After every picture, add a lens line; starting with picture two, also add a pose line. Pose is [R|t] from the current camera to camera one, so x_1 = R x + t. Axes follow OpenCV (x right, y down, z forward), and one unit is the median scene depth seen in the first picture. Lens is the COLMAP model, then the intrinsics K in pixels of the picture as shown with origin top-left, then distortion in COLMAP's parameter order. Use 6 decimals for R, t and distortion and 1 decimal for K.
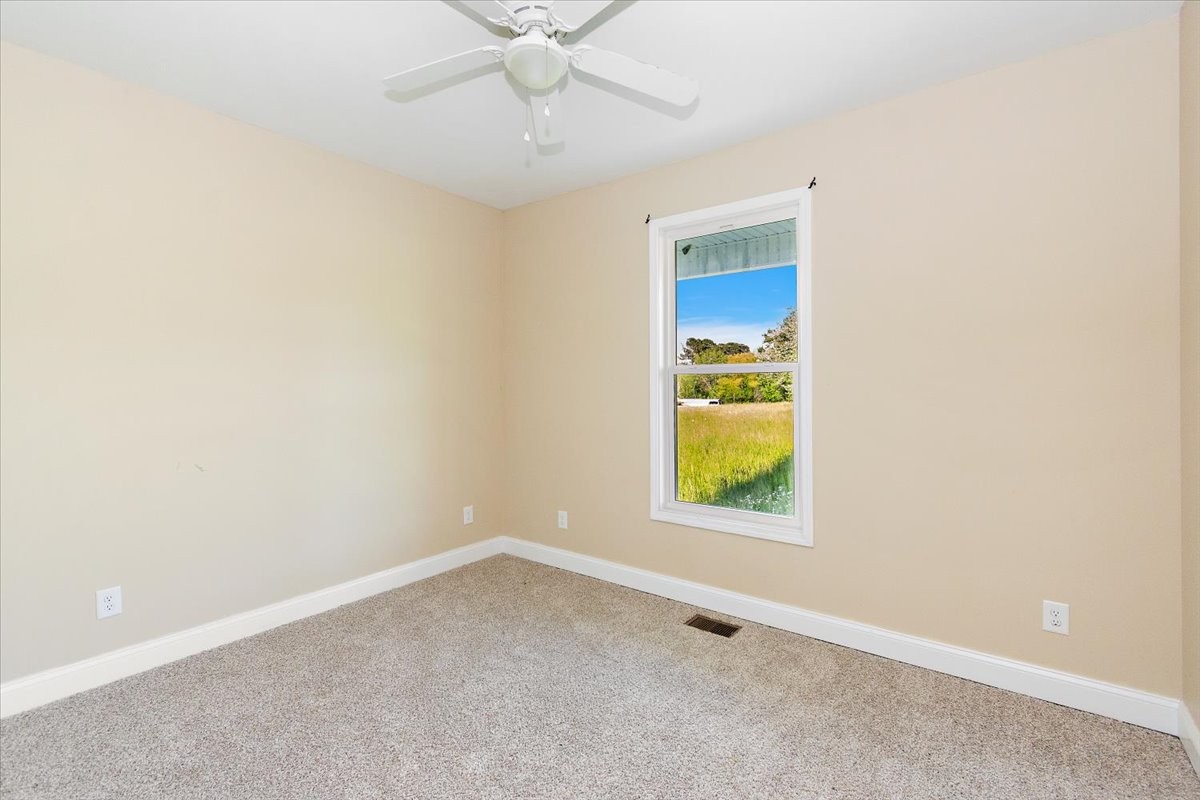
lens RADIAL K [[537.6, 0, 600.0], [0, 537.6, 400.0], [0, 0, 1]] dist [-0.000064, -0.000333]
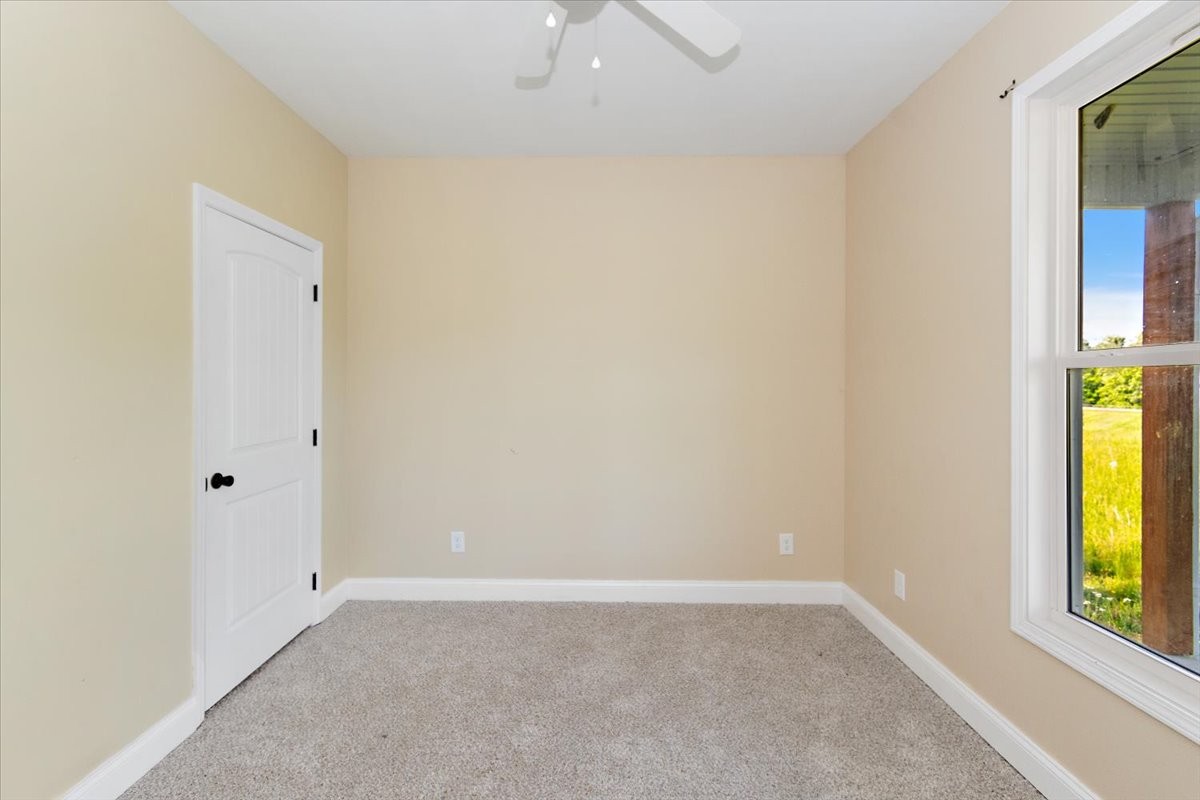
lens RADIAL K [[546.9, 0, 598.4], [0, 546.9, 394.6], [0, 0, 1]] dist [-0.000985, -0.000419]
pose [[0.591651, 0.022756, -0.805873, 0.297440], [-0.026011, 0.999620, 0.009131, -0.015685], [0.805774, 0.015559, 0.592018, 0.327650]]
